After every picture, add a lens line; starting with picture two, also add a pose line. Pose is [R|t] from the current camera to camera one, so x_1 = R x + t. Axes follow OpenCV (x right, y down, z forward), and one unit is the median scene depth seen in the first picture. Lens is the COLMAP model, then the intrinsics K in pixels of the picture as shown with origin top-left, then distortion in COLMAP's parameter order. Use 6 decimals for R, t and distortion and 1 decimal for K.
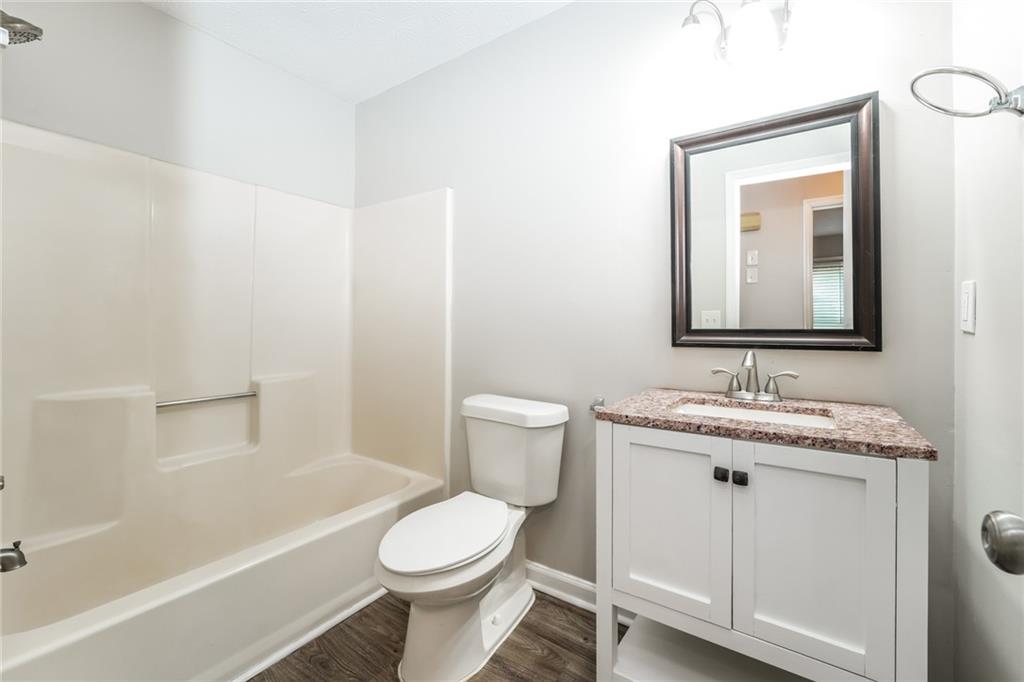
lens RADIAL K [[425.8, 0, 525.1], [0, 425.8, 324.7], [0, 0, 1]] dist [-0.013401, 0.000148]
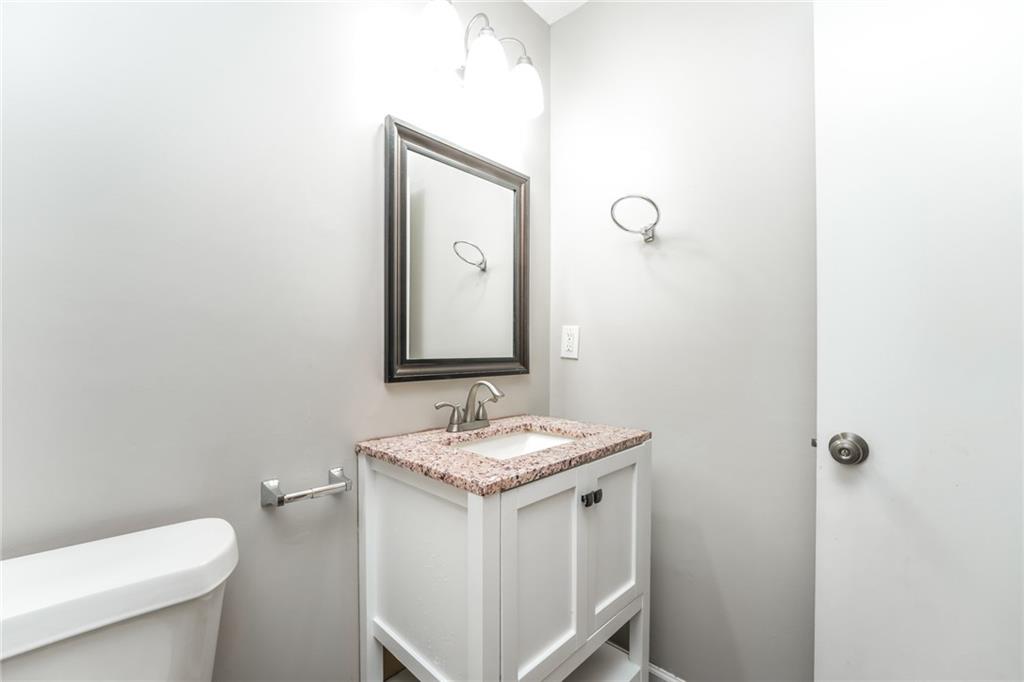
lens RADIAL K [[425.8, 0, 512.6], [0, 425.8, 347.6], [0, 0, 1]] dist [-0.013401, 0.000148]
pose [[0.167919, 0.002276, 0.985798, -0.483677], [-0.006323, 0.999979, -0.001232, -0.016140], [-0.985780, -0.006027, 0.167930, 0.813078]]
